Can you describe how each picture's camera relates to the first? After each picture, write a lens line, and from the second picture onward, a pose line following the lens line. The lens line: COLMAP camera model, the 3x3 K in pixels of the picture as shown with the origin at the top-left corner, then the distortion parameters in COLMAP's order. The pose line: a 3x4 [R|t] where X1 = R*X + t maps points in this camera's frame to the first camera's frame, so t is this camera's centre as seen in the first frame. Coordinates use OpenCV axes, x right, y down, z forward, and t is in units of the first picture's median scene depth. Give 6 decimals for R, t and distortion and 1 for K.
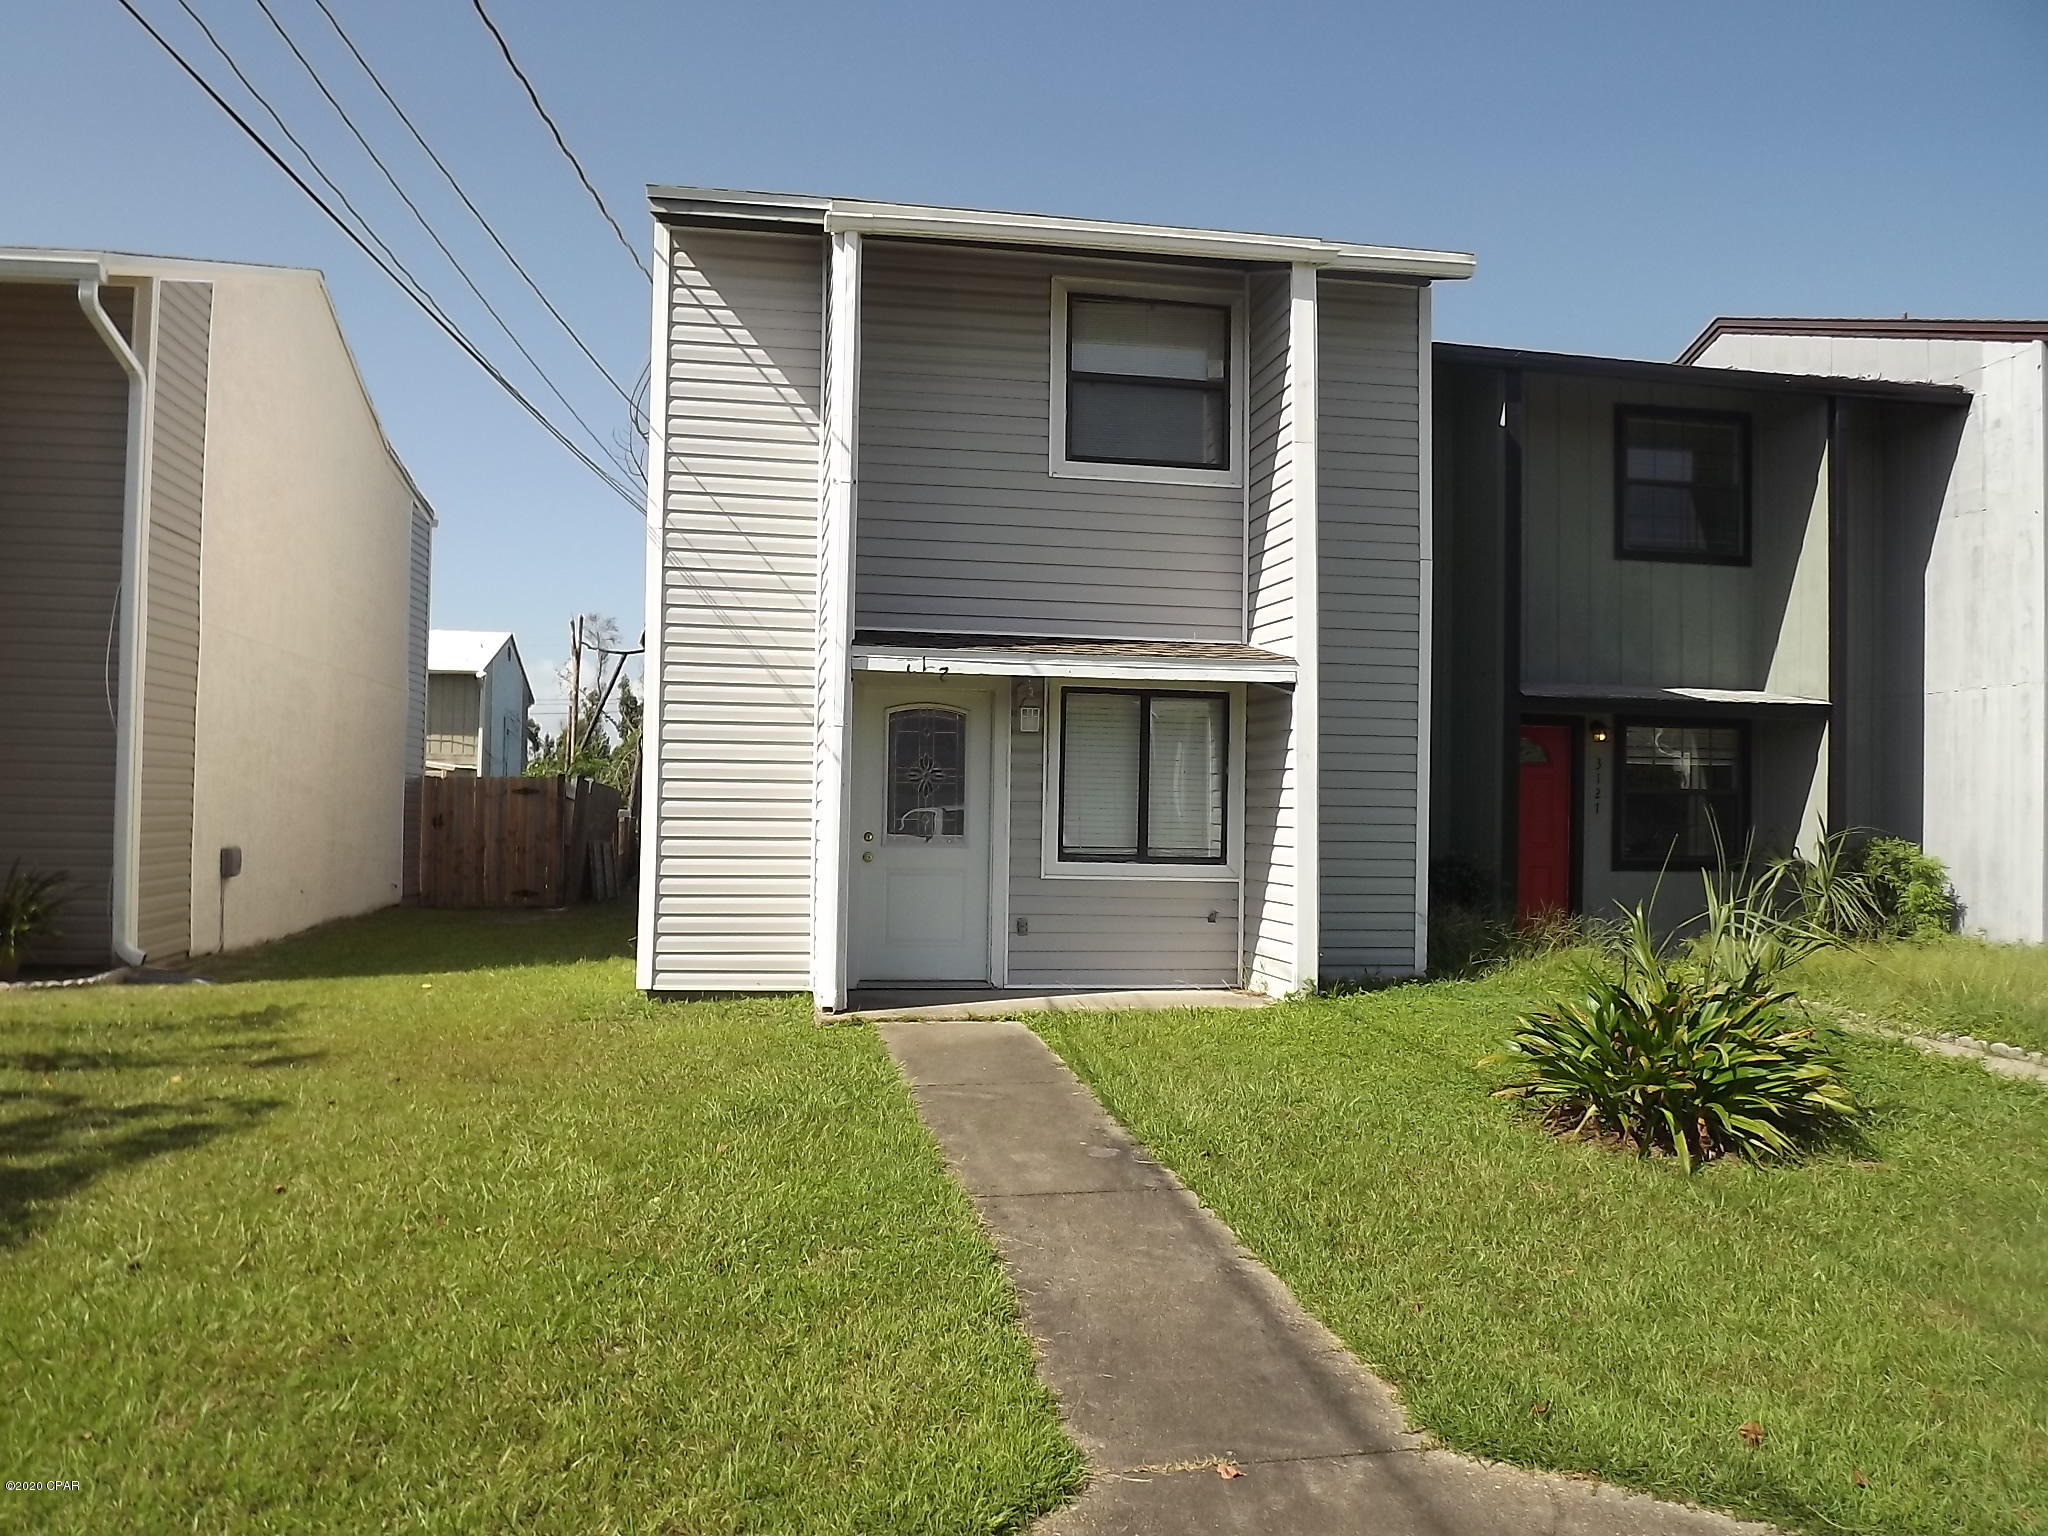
lens RADIAL K [[1496.9, 0, 1024.0], [0, 1496.9, 768.0], [0, 0, 1]] dist [-0.004083, -0.002964]
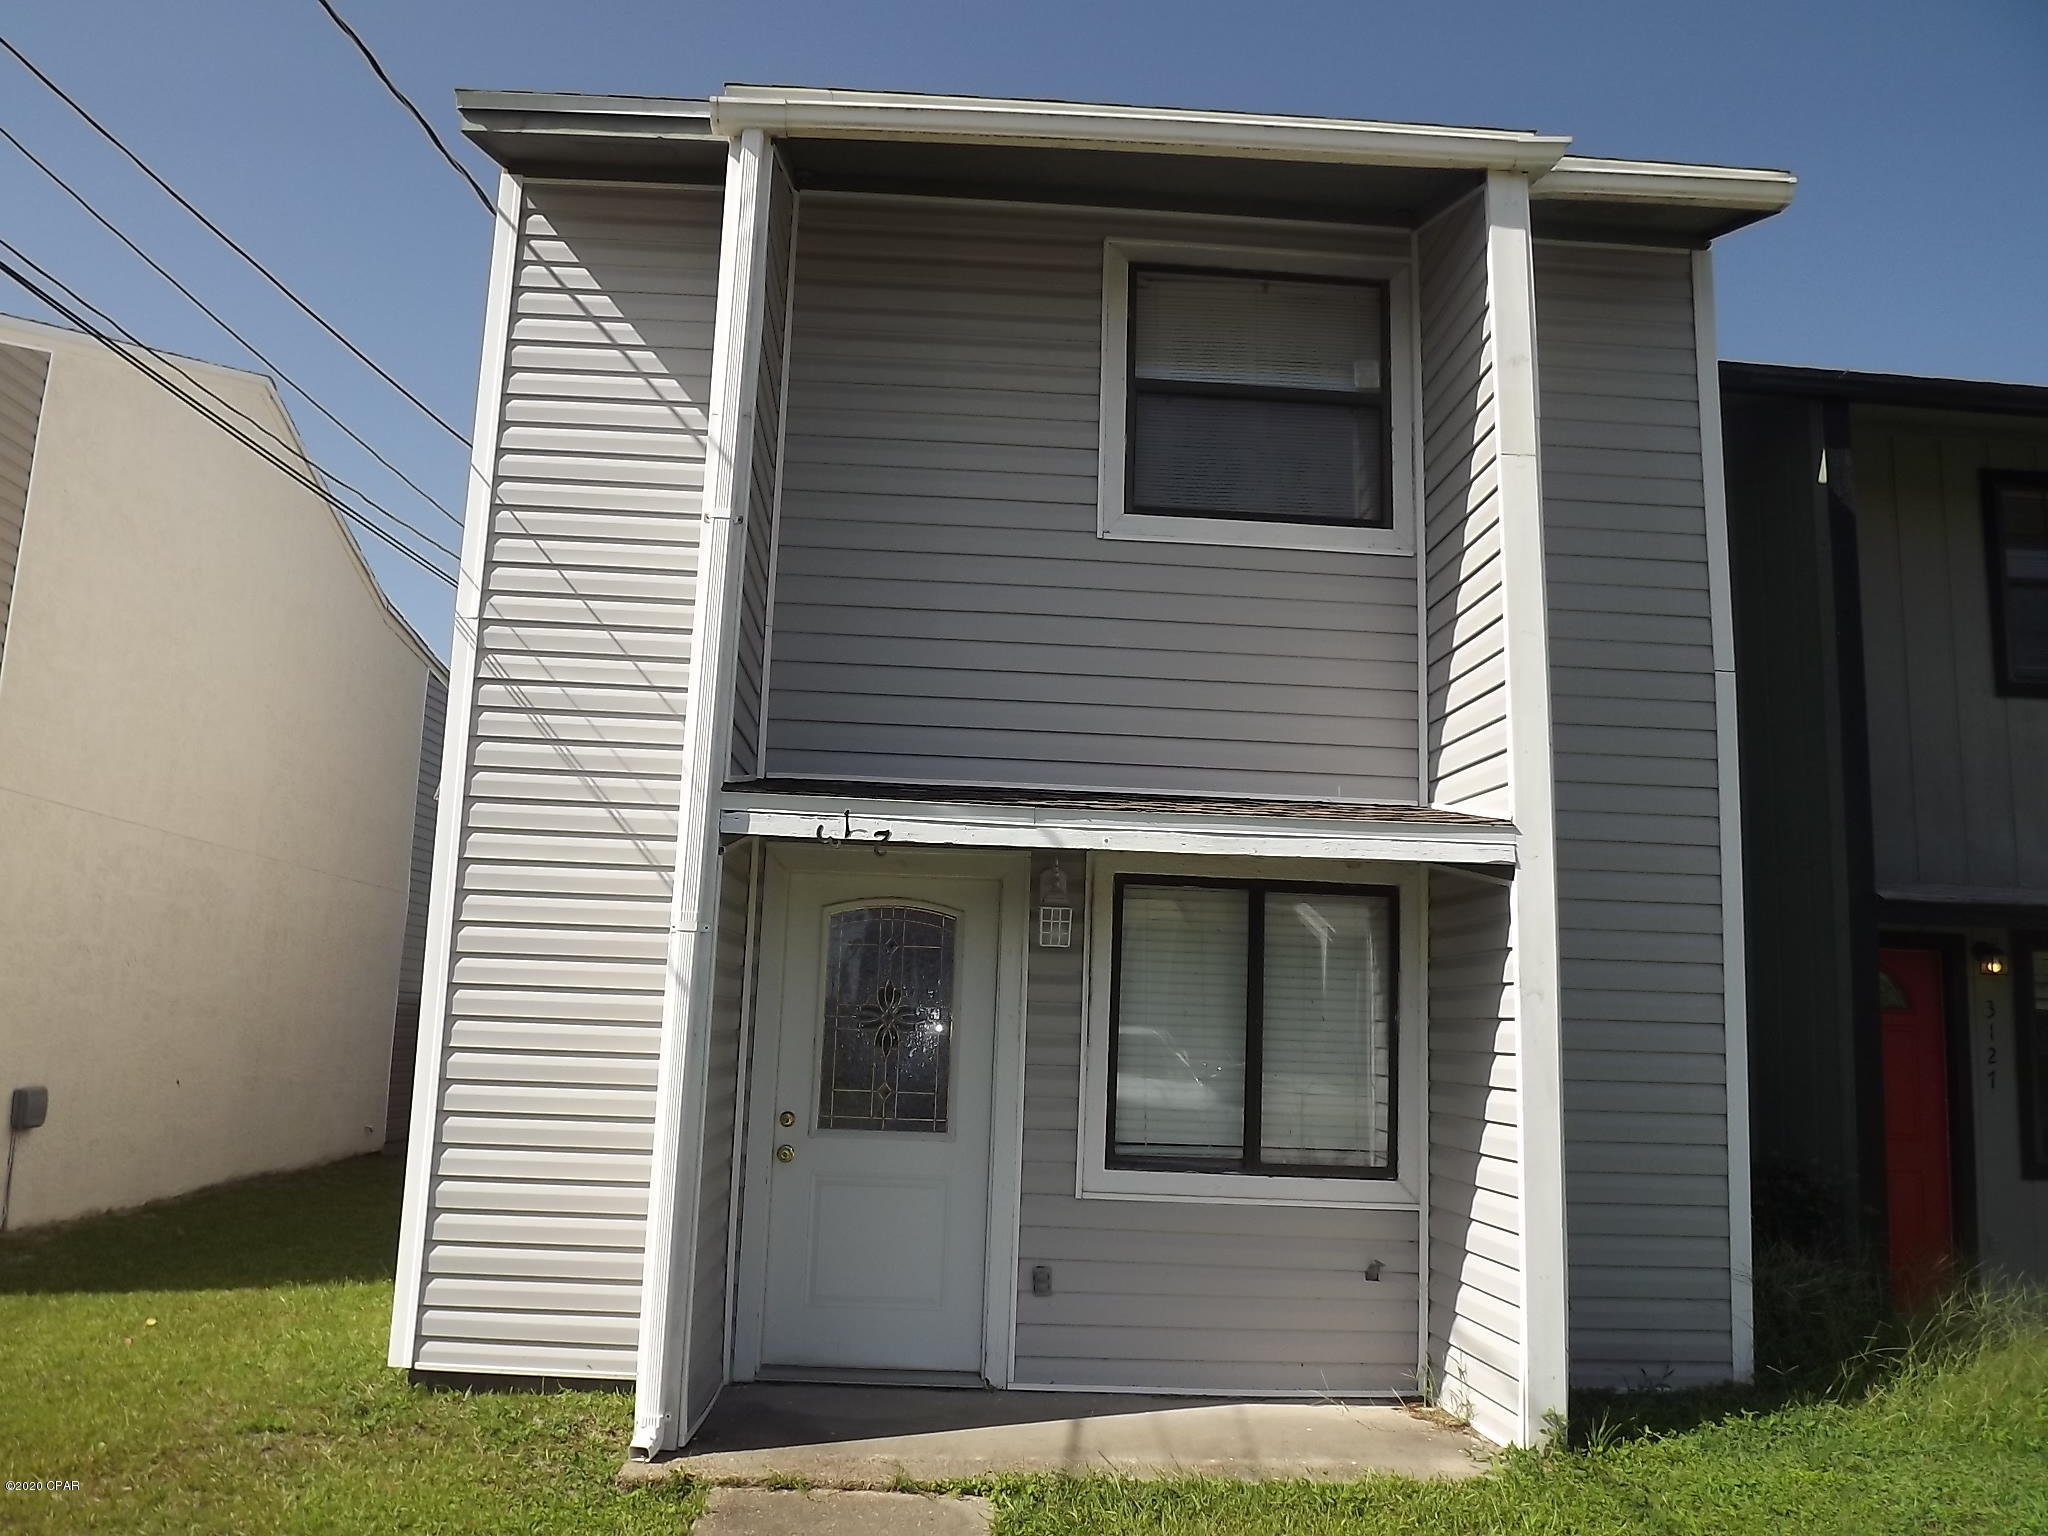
lens RADIAL K [[1451.6, 0, 1031.3], [0, 1451.6, 802.9], [0, 0, 1]] dist [-0.040050, 0.000793]
pose [[0.991721, -0.000409, -0.128409, 0.068333], [-0.016162, 0.991645, -0.127979, -0.007180], [0.127388, 0.128995, 0.983429, 0.423229]]
